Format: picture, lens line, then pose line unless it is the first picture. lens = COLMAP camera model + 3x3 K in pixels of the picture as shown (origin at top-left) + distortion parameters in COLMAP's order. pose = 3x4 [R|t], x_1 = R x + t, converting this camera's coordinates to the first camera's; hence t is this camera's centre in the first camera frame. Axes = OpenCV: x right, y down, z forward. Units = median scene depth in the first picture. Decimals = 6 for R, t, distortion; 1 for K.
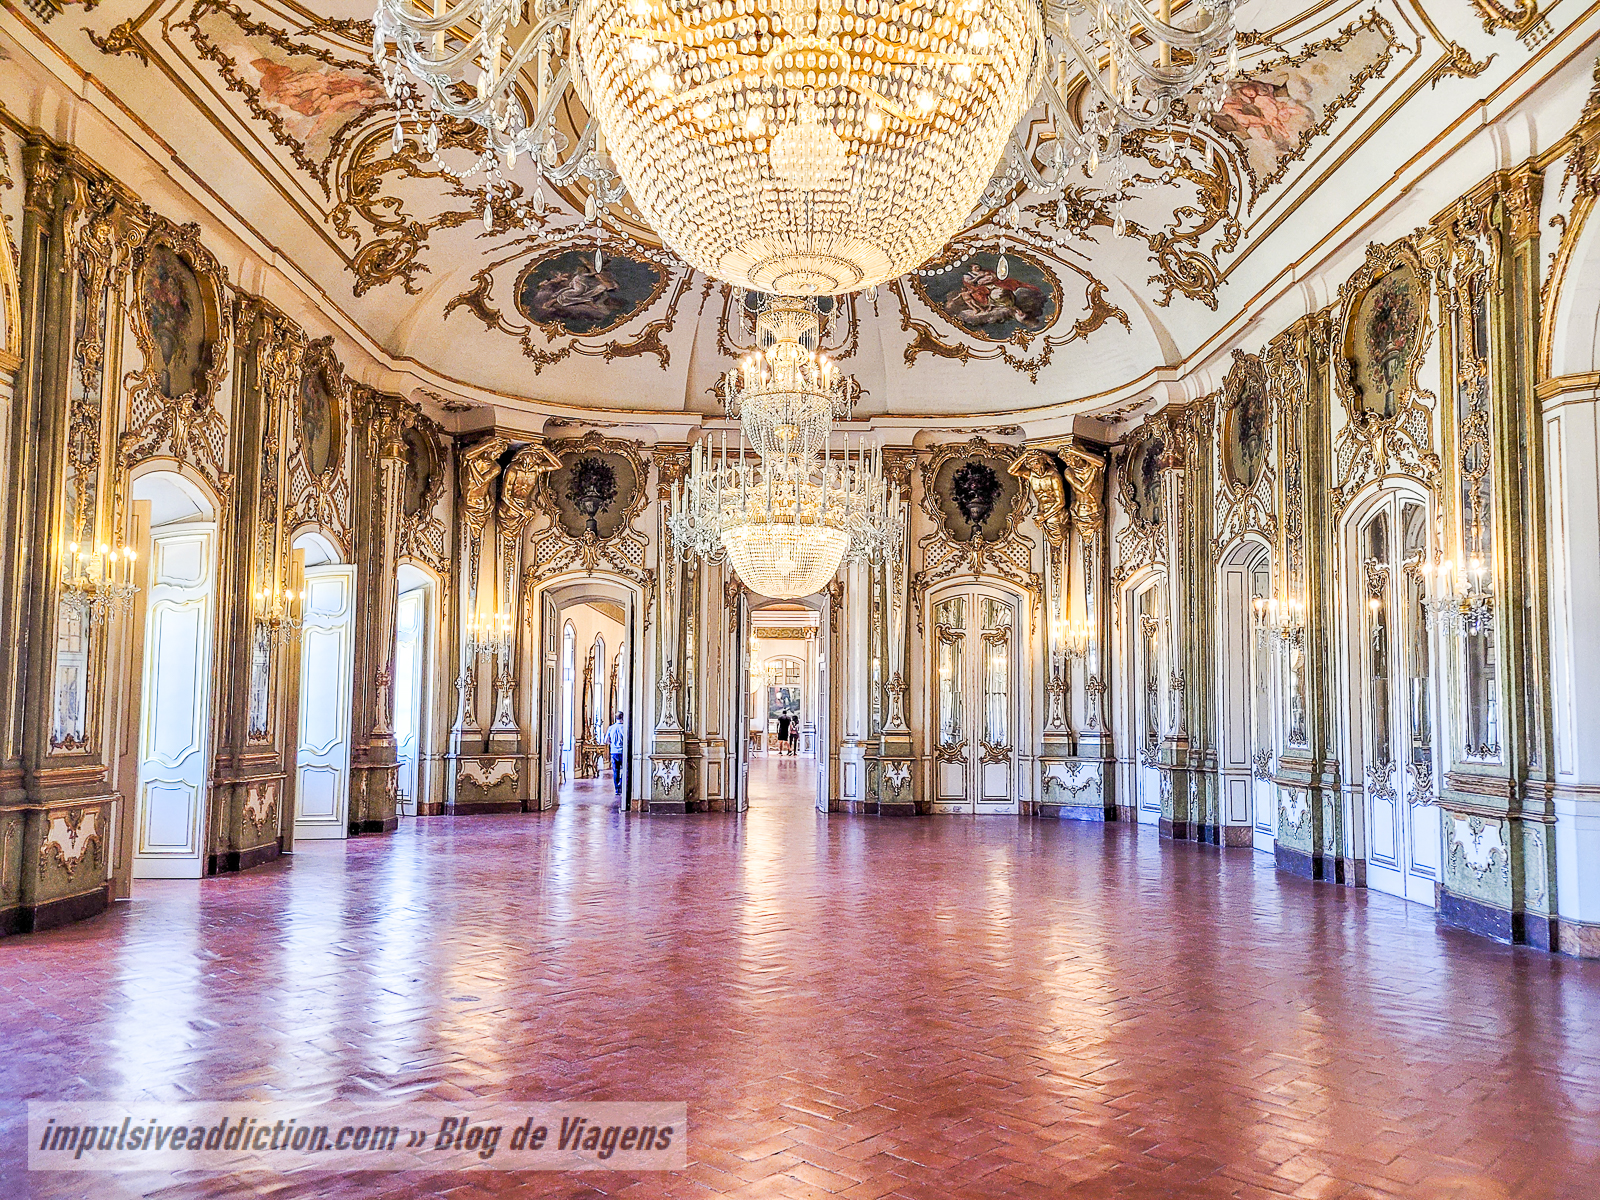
lens RADIAL K [[1220.2, 0, 821.2], [0, 1220.2, 608.2], [0, 0, 1]] dist [0.070890, -0.061976]
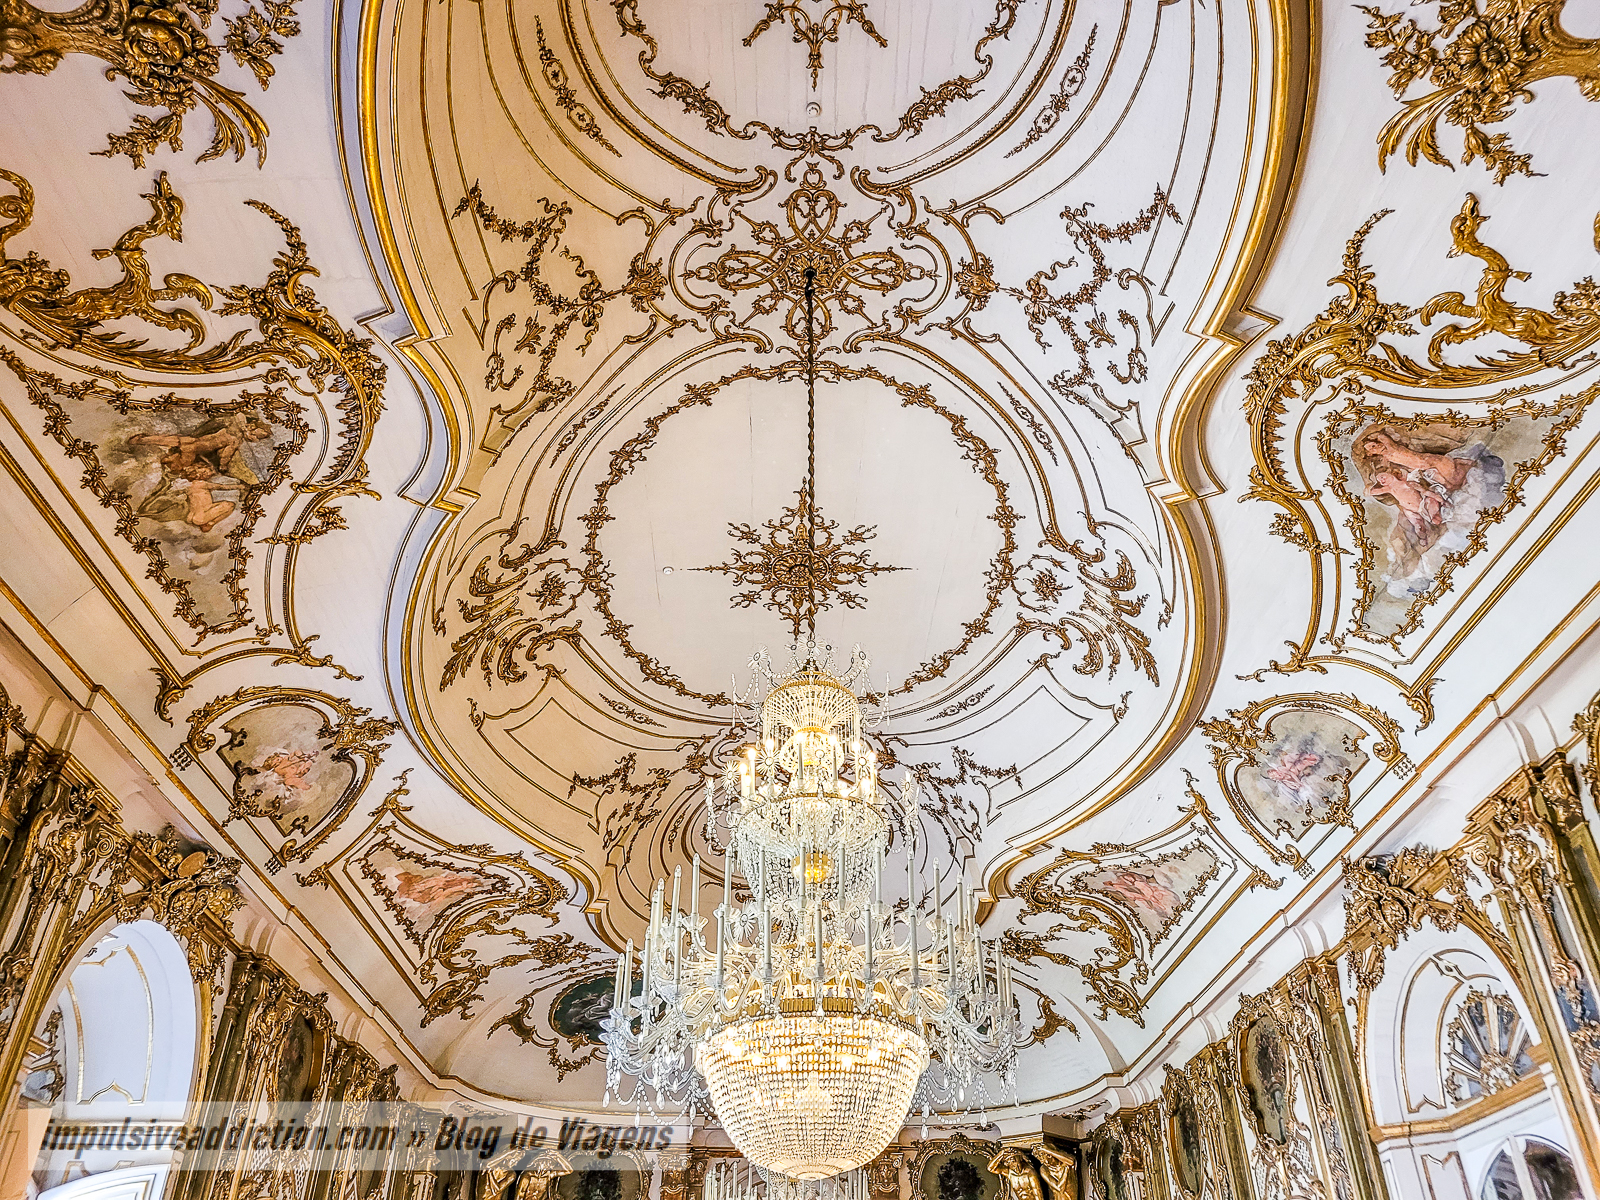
lens RADIAL K [[1220.2, 0, 821.2], [0, 1220.2, 608.2], [0, 0, 1]] dist [0.070890, -0.061976]
pose [[0.999869, -0.010300, 0.012522, -0.002875], [0.015085, 0.874001, -0.485690, -0.020721], [-0.005941, 0.485815, 0.874041, -0.226855]]
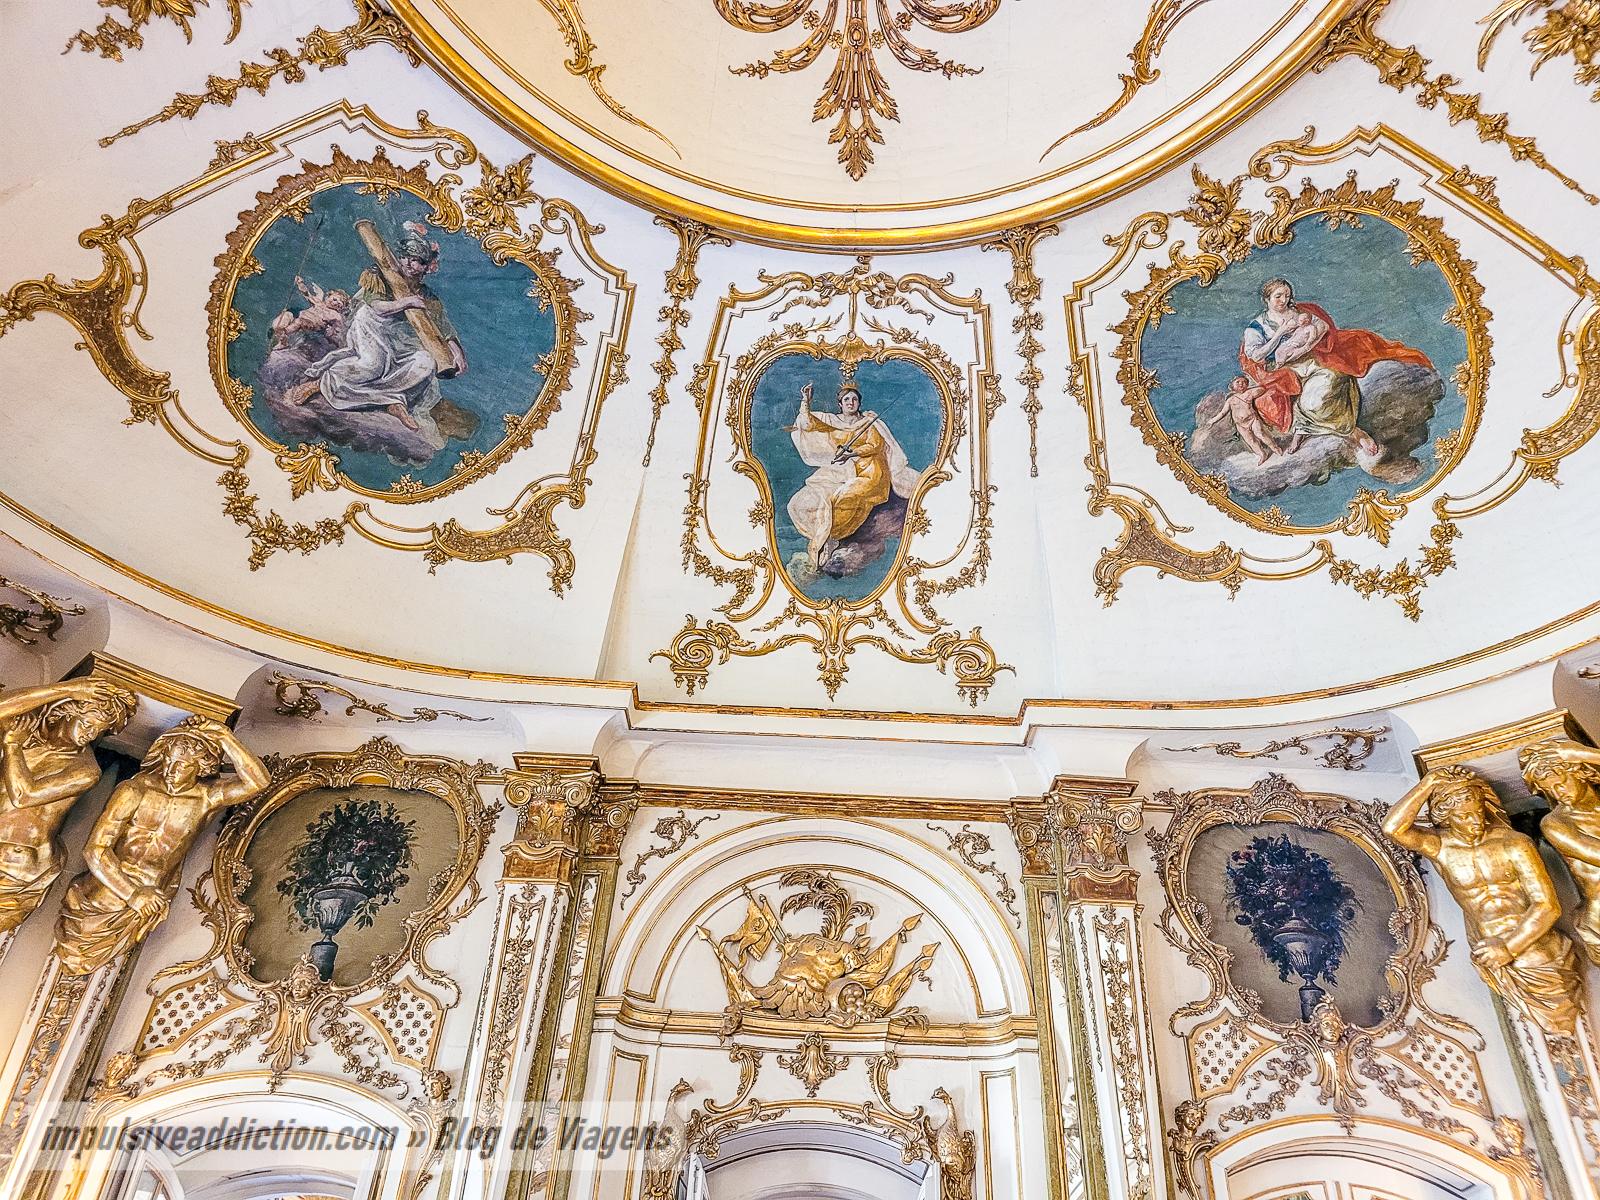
lens RADIAL K [[1220.2, 0, 821.2], [0, 1220.2, 608.2], [0, 0, 1]] dist [0.070890, -0.061976]
pose [[0.999644, 0.013055, -0.023273, -0.026002], [-0.023512, 0.843370, -0.536818, 0.056586], [0.012620, 0.537174, 0.843377, 0.748379]]
